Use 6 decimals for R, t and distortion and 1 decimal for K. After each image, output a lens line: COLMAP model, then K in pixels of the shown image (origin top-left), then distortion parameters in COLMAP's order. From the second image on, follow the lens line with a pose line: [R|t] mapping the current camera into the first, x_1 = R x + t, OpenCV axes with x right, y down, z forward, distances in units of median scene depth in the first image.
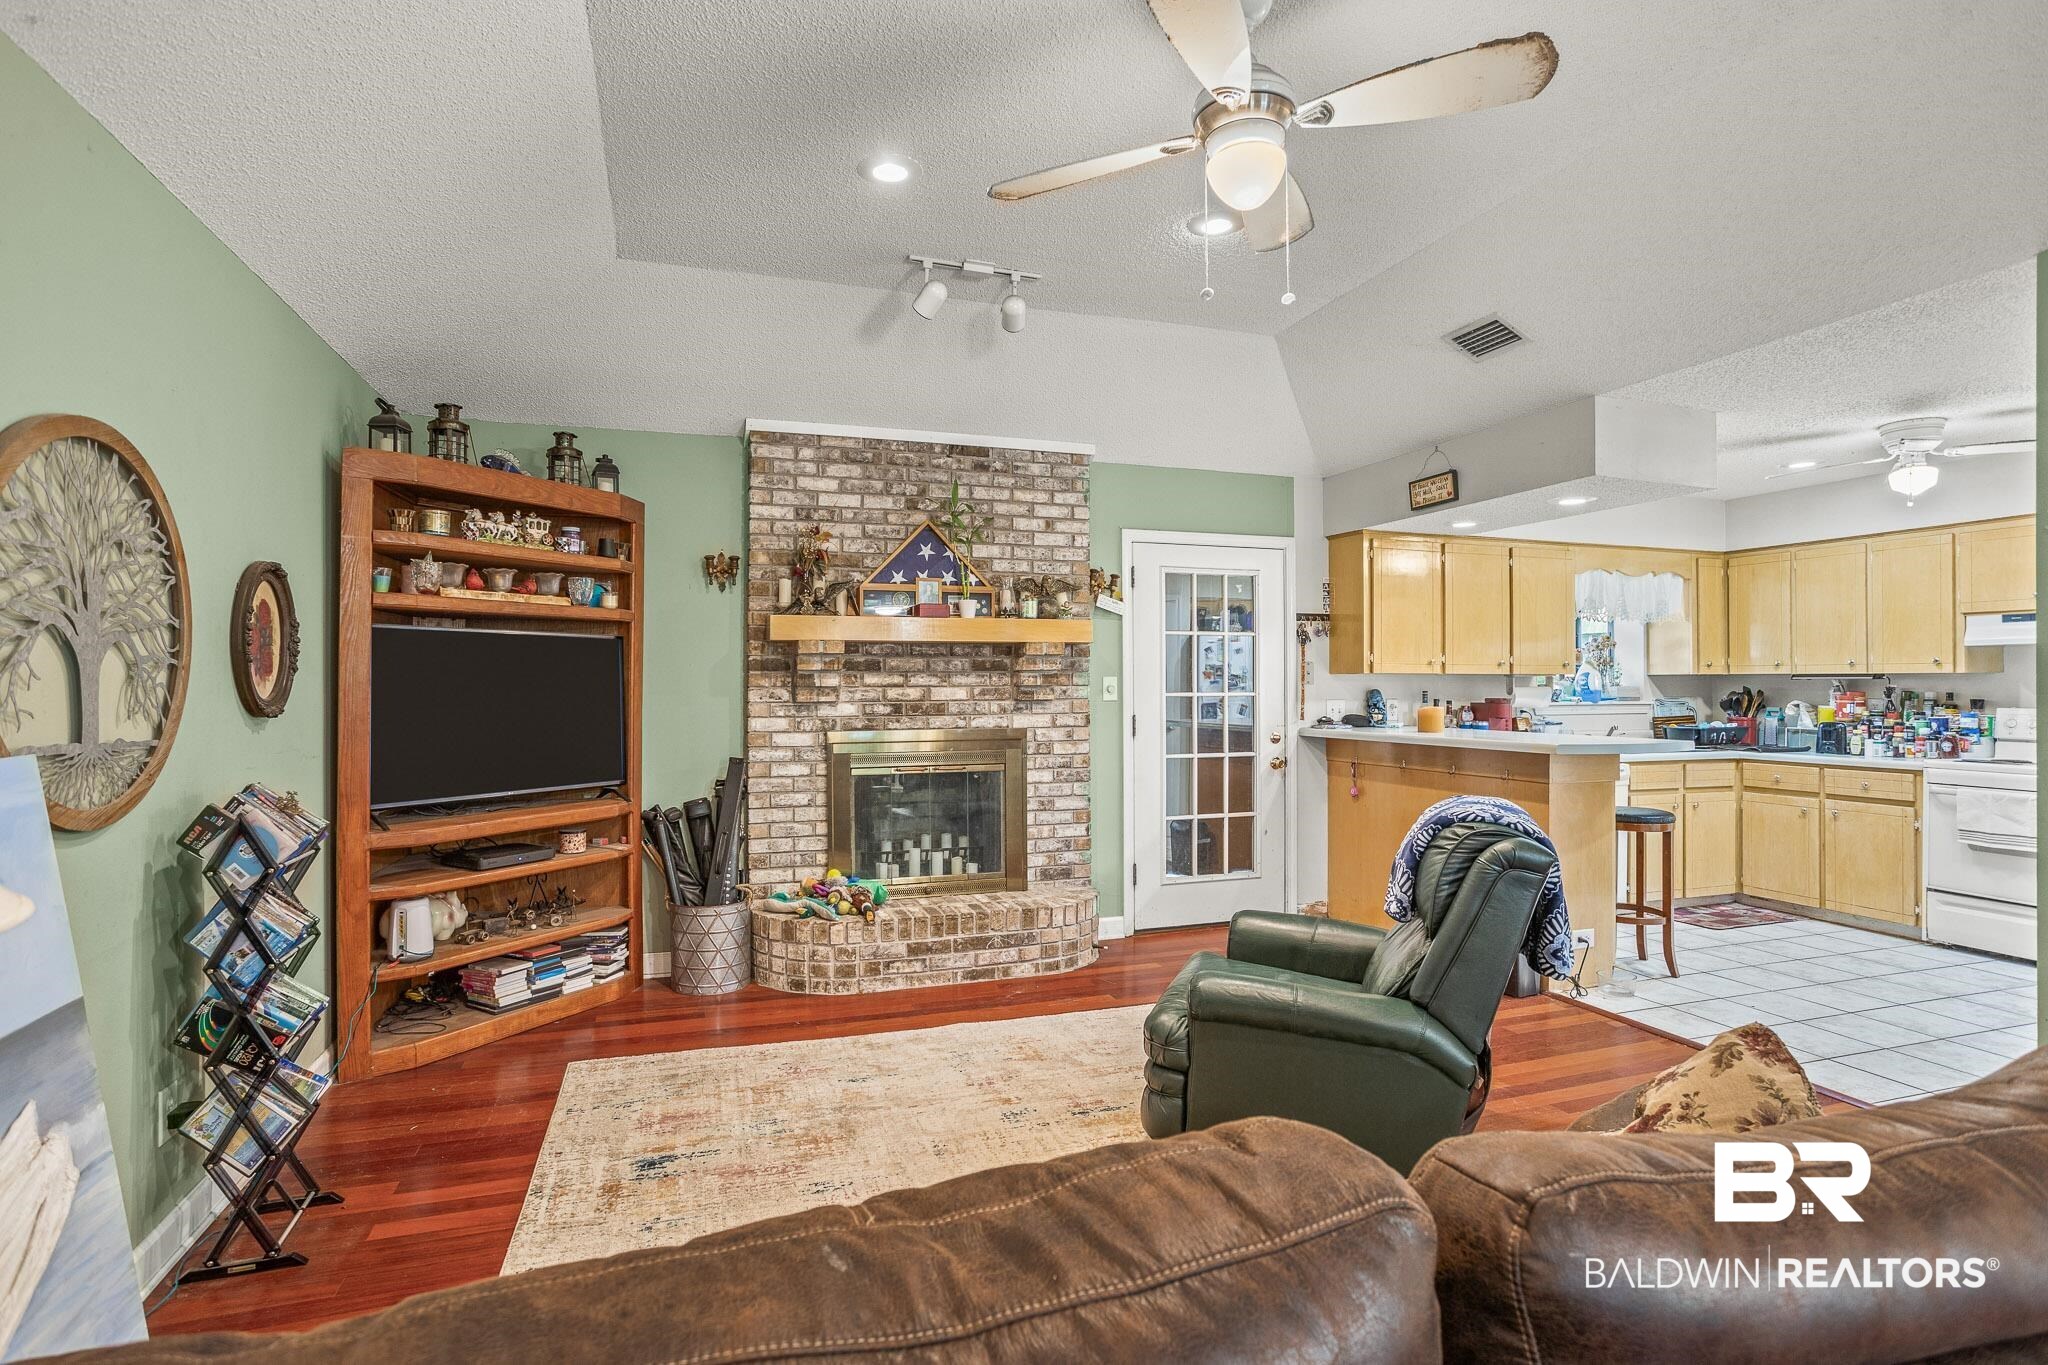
lens RADIAL K [[1027.7, 0, 1006.4], [0, 1027.7, 679.4], [0, 0, 1]] dist [-0.039133, 0.018091]
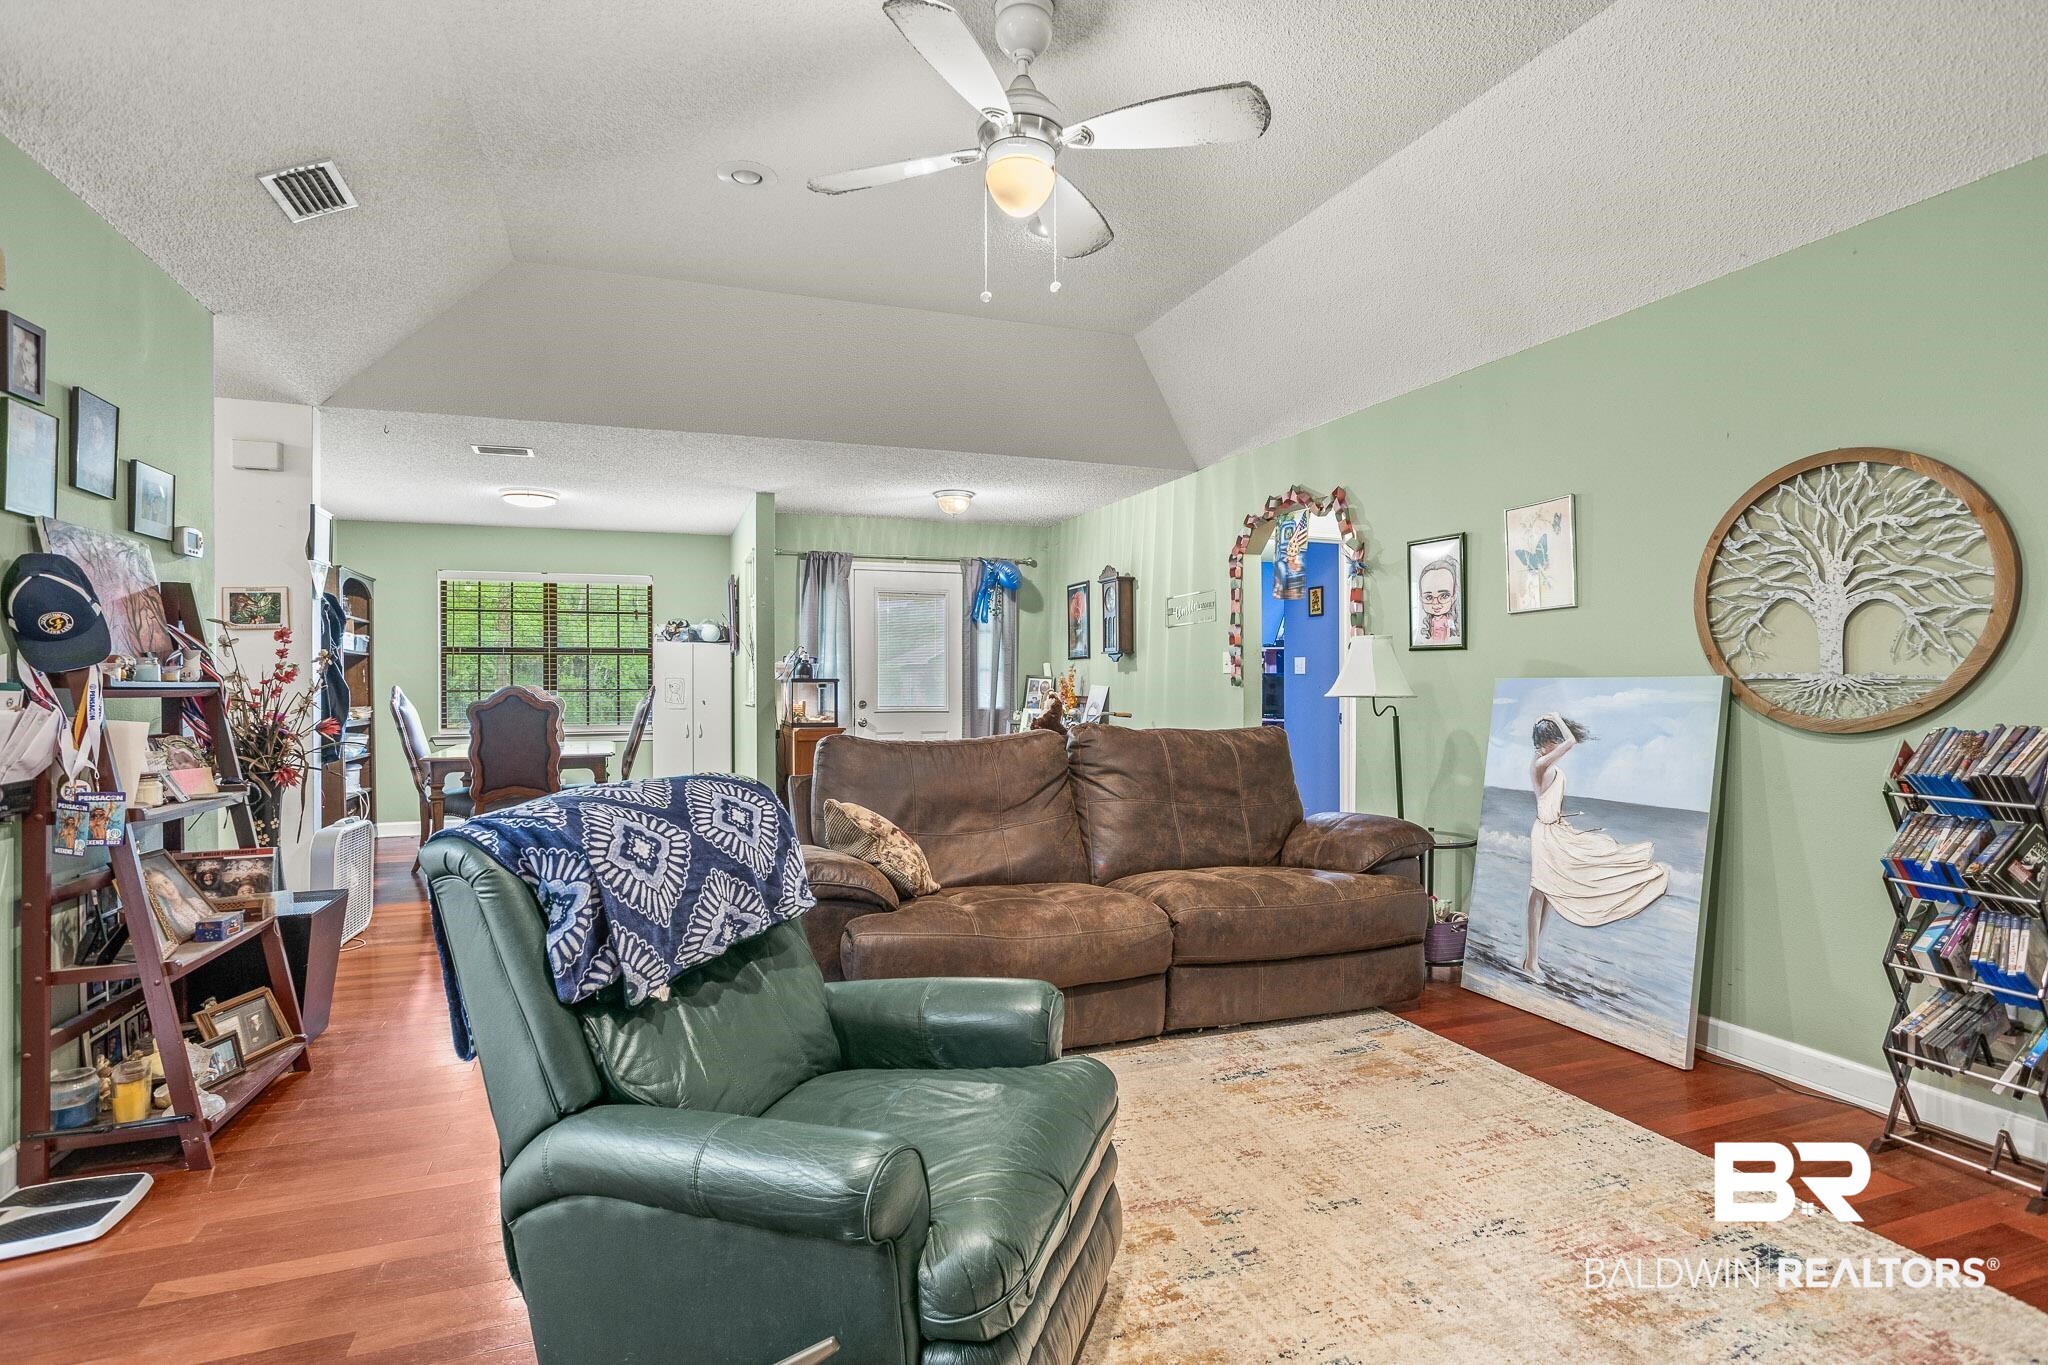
lens RADIAL K [[1009.3, 0, 1018.1], [0, 1009.3, 678.1], [0, 0, 1]] dist [-0.048965, 0.028665]
pose [[-0.999077, 0.004662, -0.042699, 0.126485], [0.004968, 0.999963, -0.007044, 0.028655], [0.042664, -0.007250, -0.999063, 0.918408]]
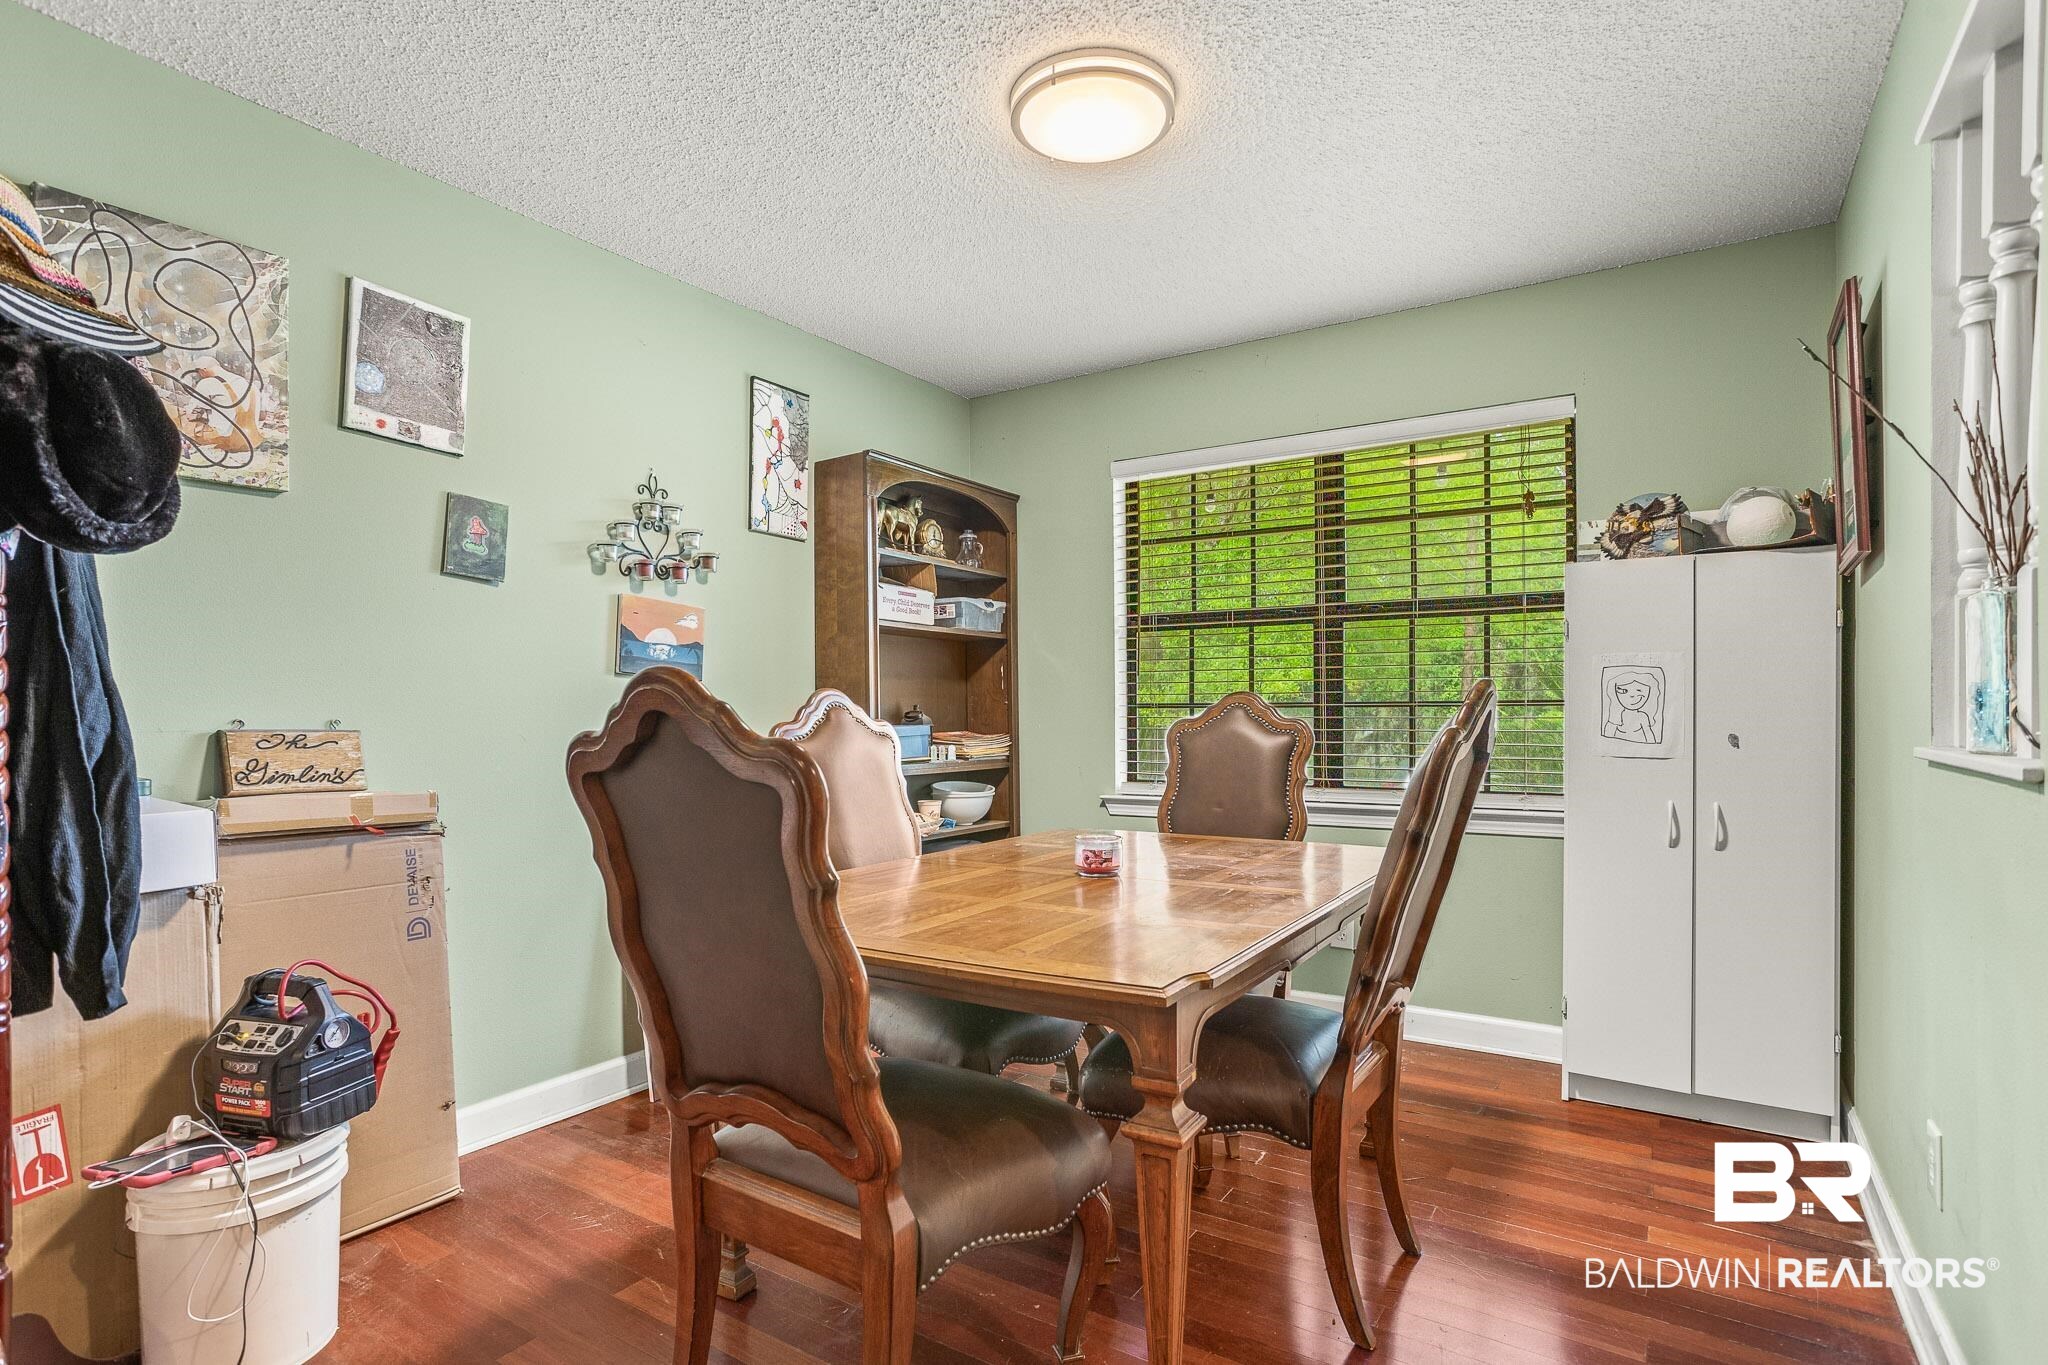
lens RADIAL K [[1009.3, 0, 1019.0], [0, 1009.3, 763.5], [0, 0, 1]] dist [-0.048965, 0.028665]
pose [[-0.620015, -0.040198, 0.783560, 0.382367], [0.007665, 0.998329, 0.057282, 0.033197], [-0.784553, 0.041522, -0.618670, -0.090421]]
